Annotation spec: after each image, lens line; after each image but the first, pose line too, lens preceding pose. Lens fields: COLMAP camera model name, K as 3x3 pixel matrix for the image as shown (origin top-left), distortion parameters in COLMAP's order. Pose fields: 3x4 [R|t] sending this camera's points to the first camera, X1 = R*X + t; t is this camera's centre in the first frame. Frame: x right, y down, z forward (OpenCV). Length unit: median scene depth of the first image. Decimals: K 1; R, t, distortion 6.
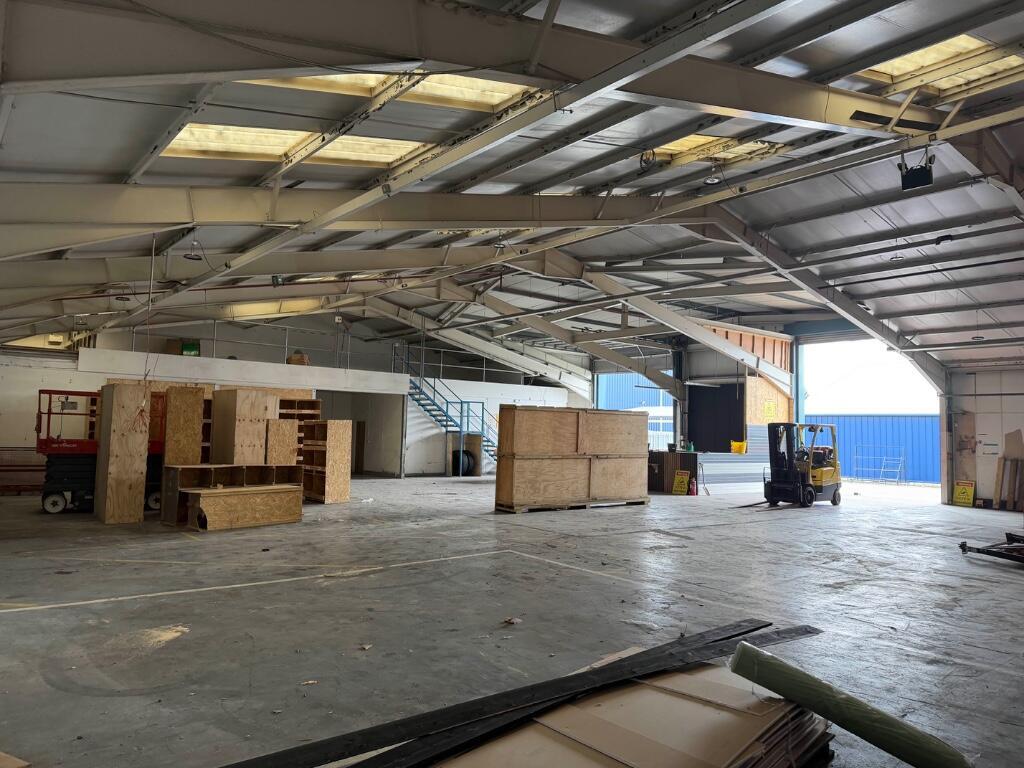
lens RADIAL K [[729.1, 0, 511.4], [0, 729.1, 381.0], [0, 0, 1]] dist [0.060620, -0.006072]
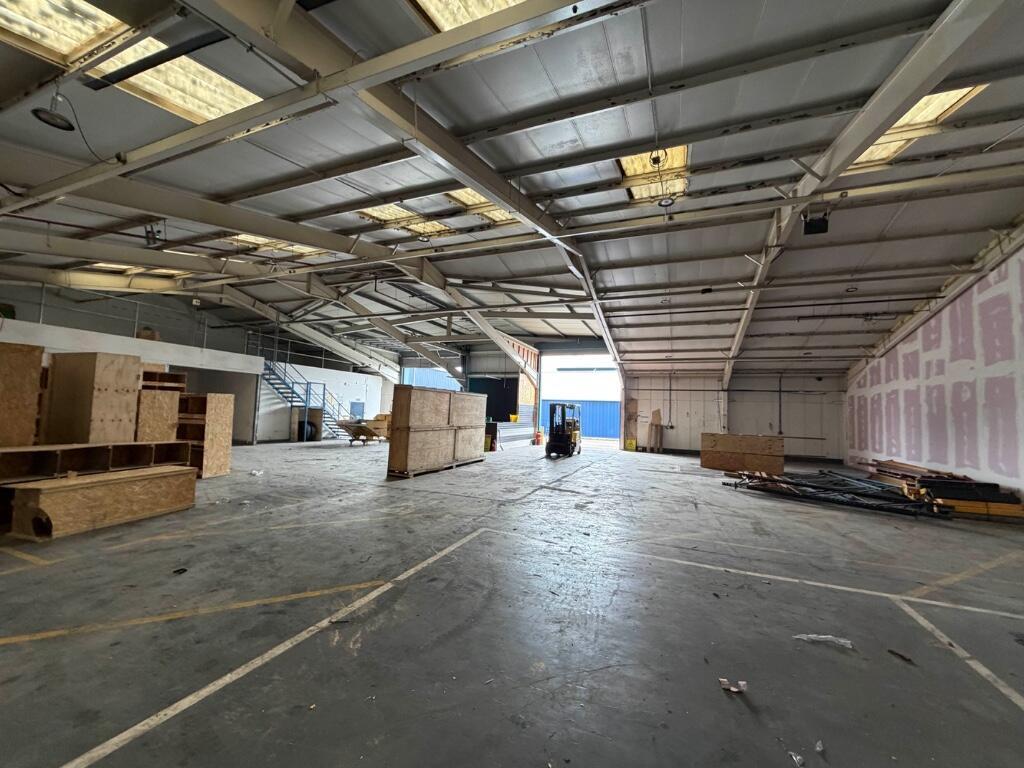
lens RADIAL K [[416.3, 0, 511.6], [0, 416.3, 388.2], [0, 0, 1]] dist [-0.002203, 0.002276]
pose [[0.879330, 0.034889, 0.474933, -0.127772], [-0.046362, 0.998847, 0.012462, 0.016695], [-0.473951, -0.032977, 0.879933, 0.255160]]
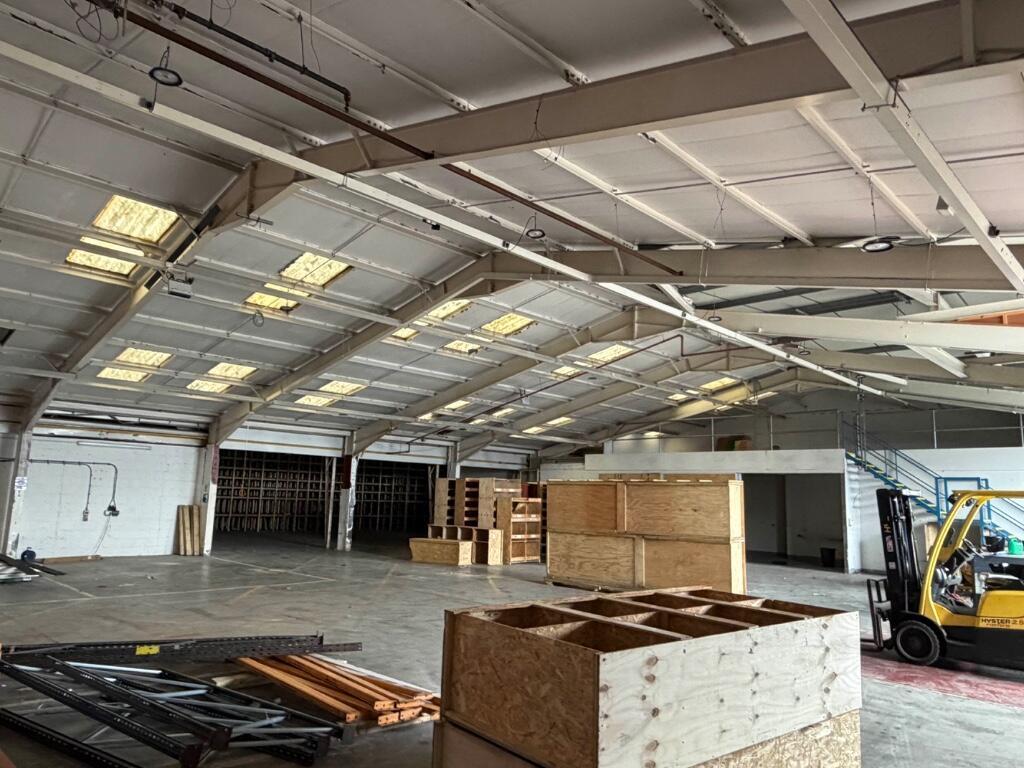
lens RADIAL K [[729.1, 0, 512.6], [0, 729.1, 384.5], [0, 0, 1]] dist [0.060620, -0.006072]
pose [[0.139246, -0.174138, -0.974826, 0.796912], [0.043303, 0.984546, -0.169689, 0.055599], [0.989311, -0.018585, 0.144634, 0.599591]]
